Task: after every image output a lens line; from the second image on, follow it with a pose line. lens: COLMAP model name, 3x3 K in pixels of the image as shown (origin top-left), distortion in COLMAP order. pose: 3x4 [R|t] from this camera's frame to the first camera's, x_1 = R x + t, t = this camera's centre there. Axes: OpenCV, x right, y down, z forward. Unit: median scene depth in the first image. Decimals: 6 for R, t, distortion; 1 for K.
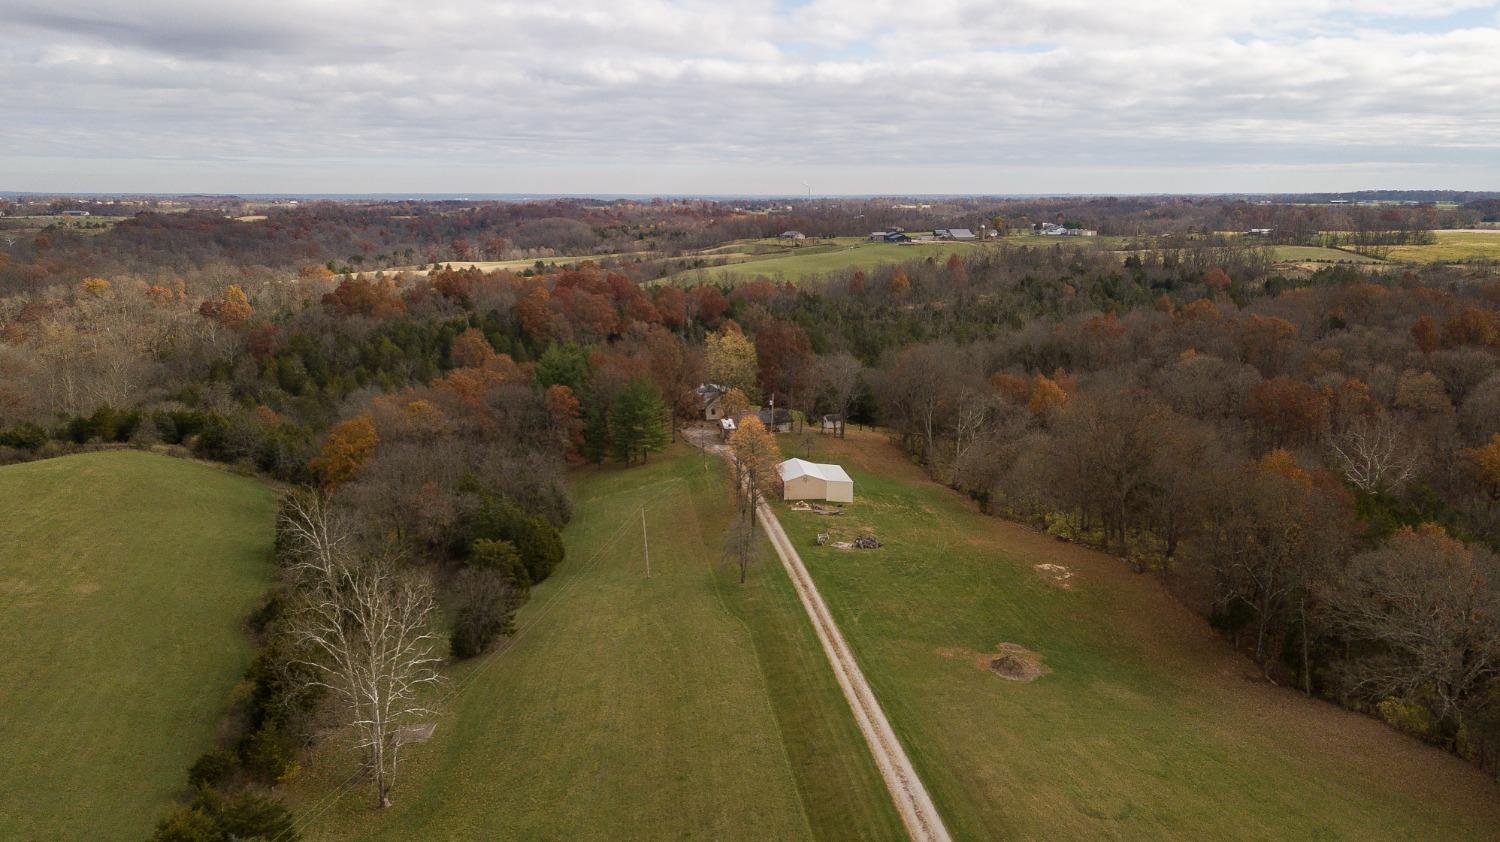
lens RADIAL K [[1156.4, 0, 762.3], [0, 1156.4, 421.4], [0, 0, 1]] dist [0.044658, -0.002487]
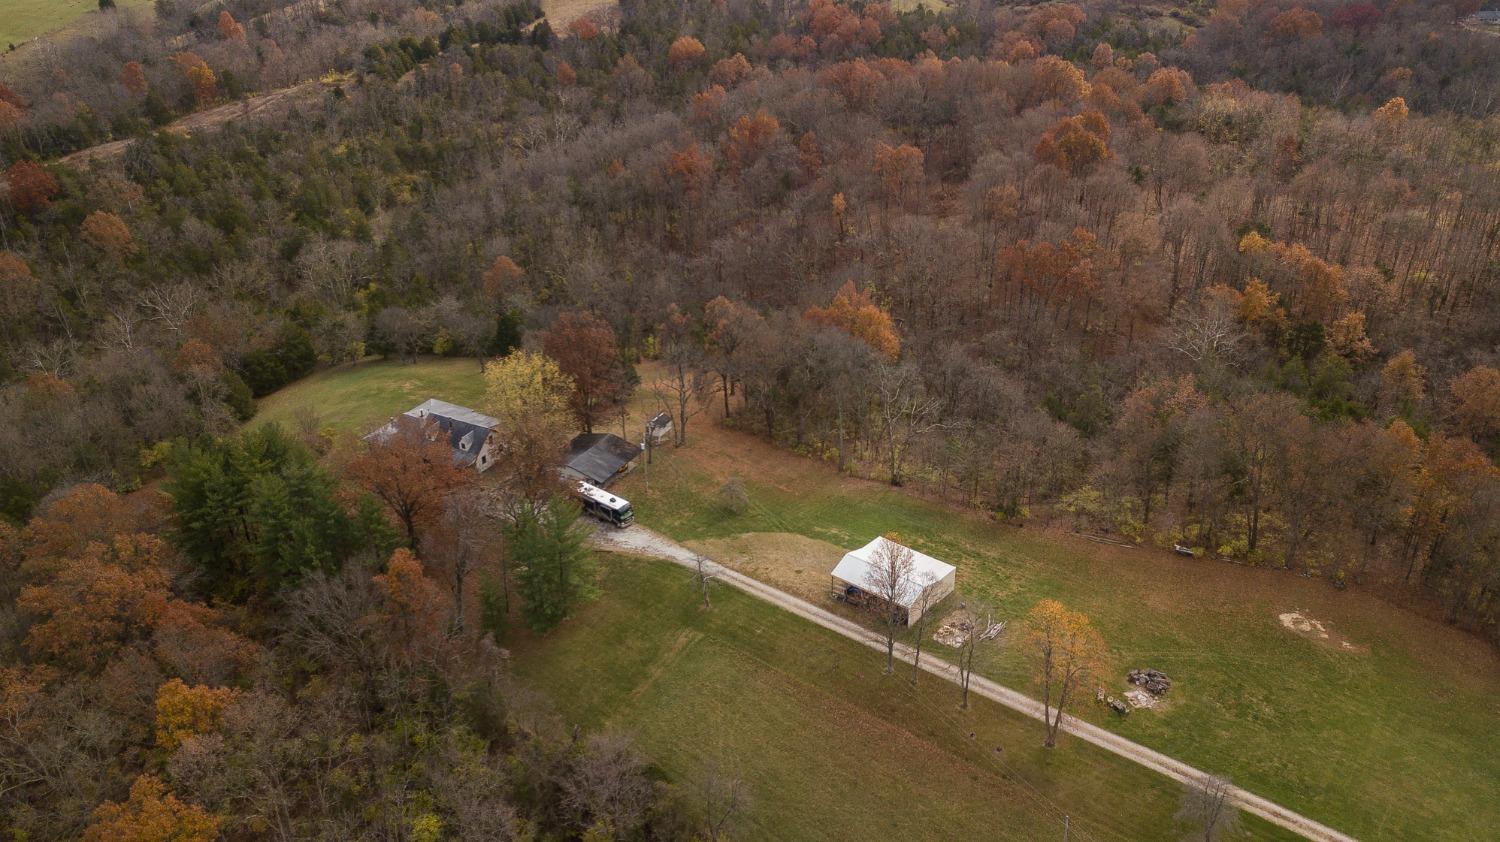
lens RADIAL K [[1127.7, 0, 750.0], [0, 1127.7, 421.0], [0, 0, 1]] dist [-0.000870, -0.002697]
pose [[0.717772, -0.337429, 0.609053, -0.544313], [0.150977, 0.929340, 0.336948, -0.381355], [-0.679713, -0.149899, 0.717998, 0.674447]]
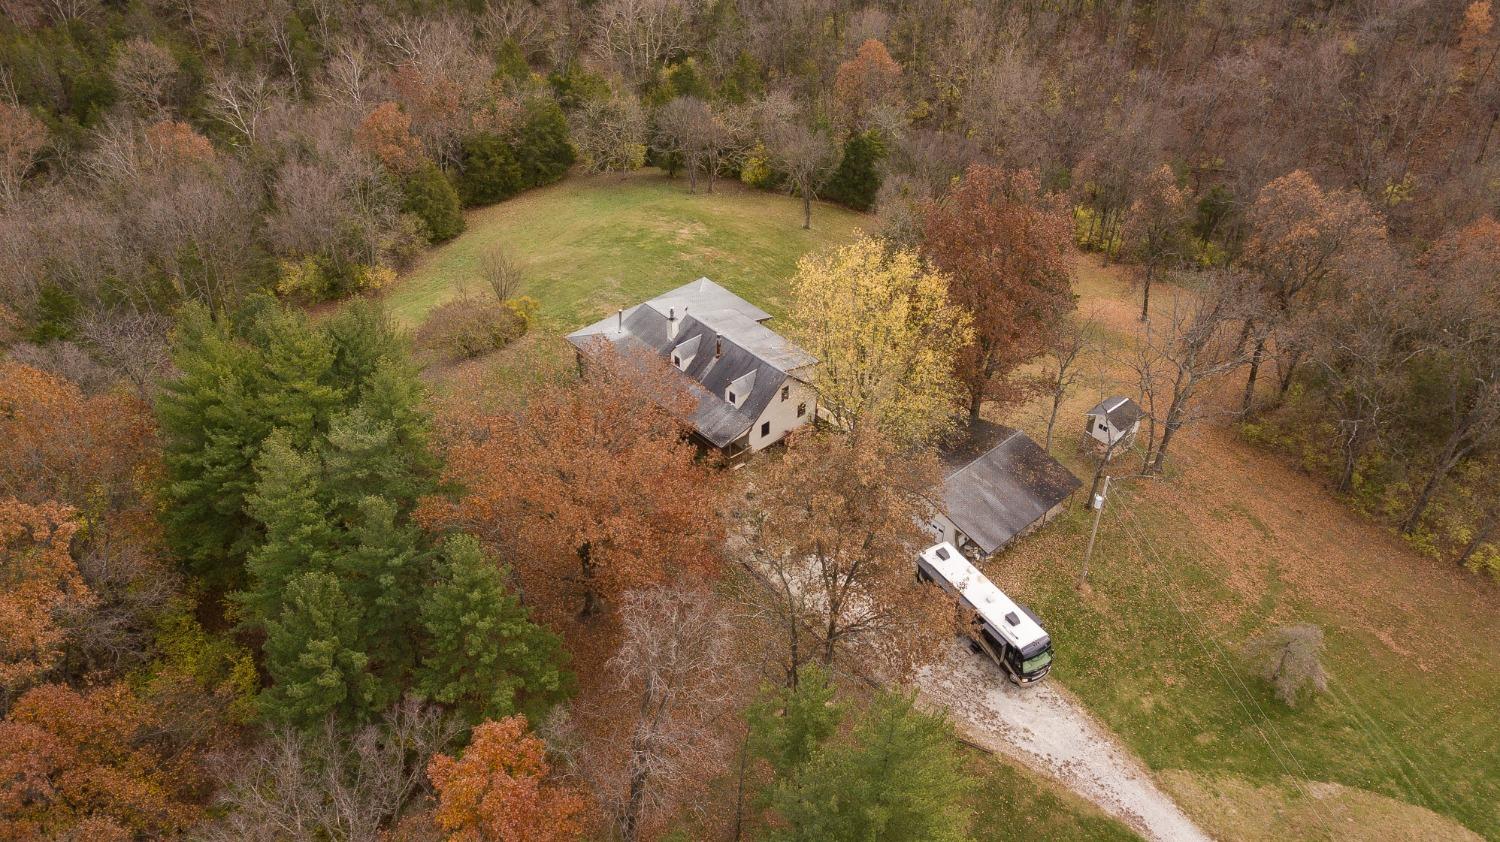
lens RADIAL K [[1156.4, 0, 762.3], [0, 1156.4, 421.4], [0, 0, 1]] dist [0.044658, -0.002487]
pose [[0.904232, -0.247984, 0.347663, -0.272842], [0.072246, 0.891215, 0.447790, -0.278888], [-0.420887, -0.379789, 0.823781, 1.163566]]
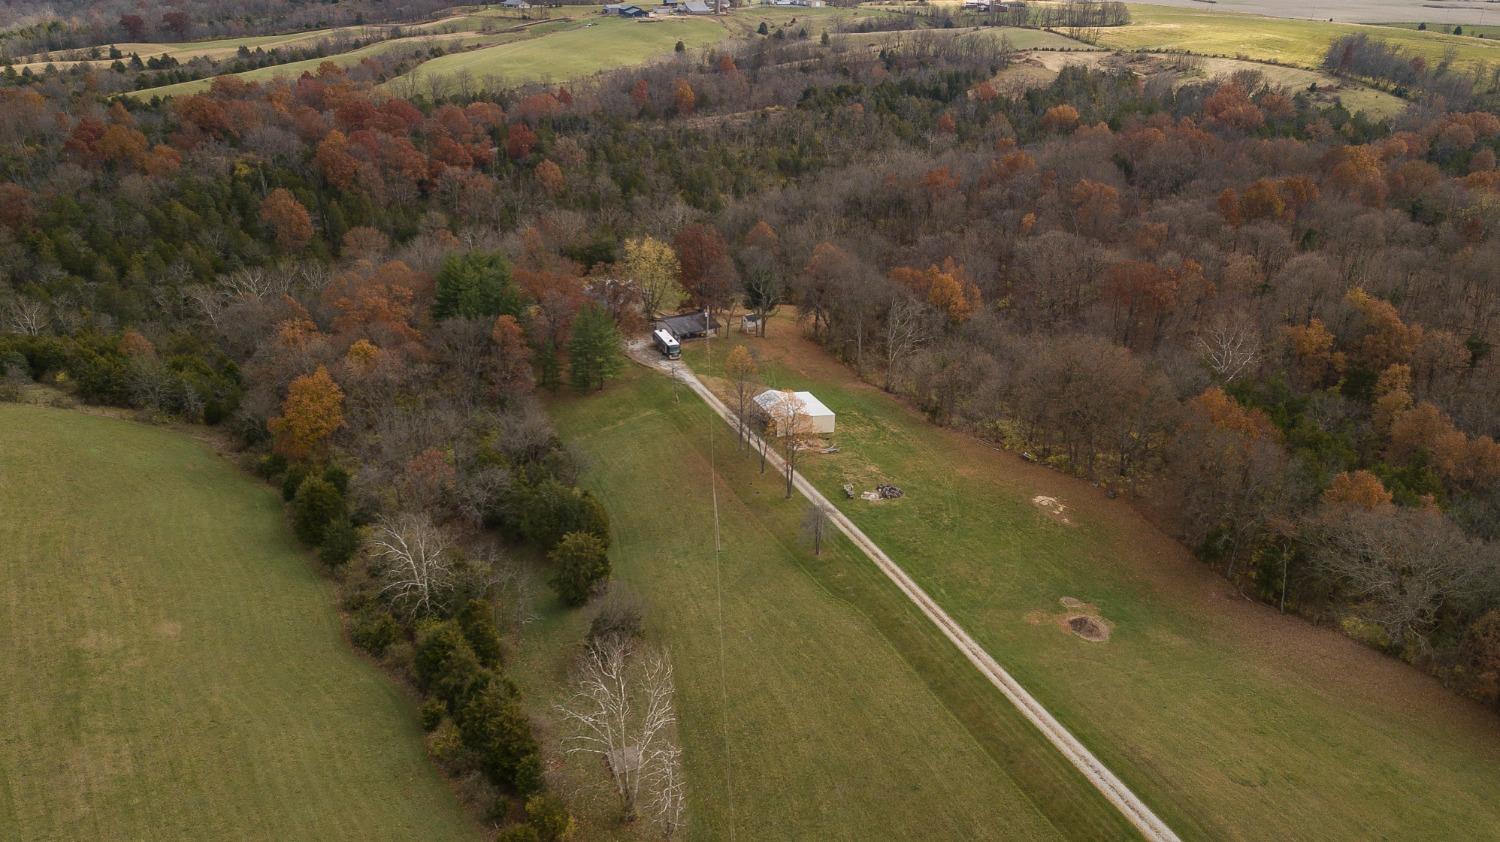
lens RADIAL K [[1156.4, 0, 762.3], [0, 1156.4, 421.4], [0, 0, 1]] dist [0.044658, -0.002487]
pose [[0.963125, -0.092501, 0.252653, -0.323004], [0.035032, 0.974162, 0.223115, -0.228505], [-0.266763, -0.206037, 0.941481, -0.028841]]
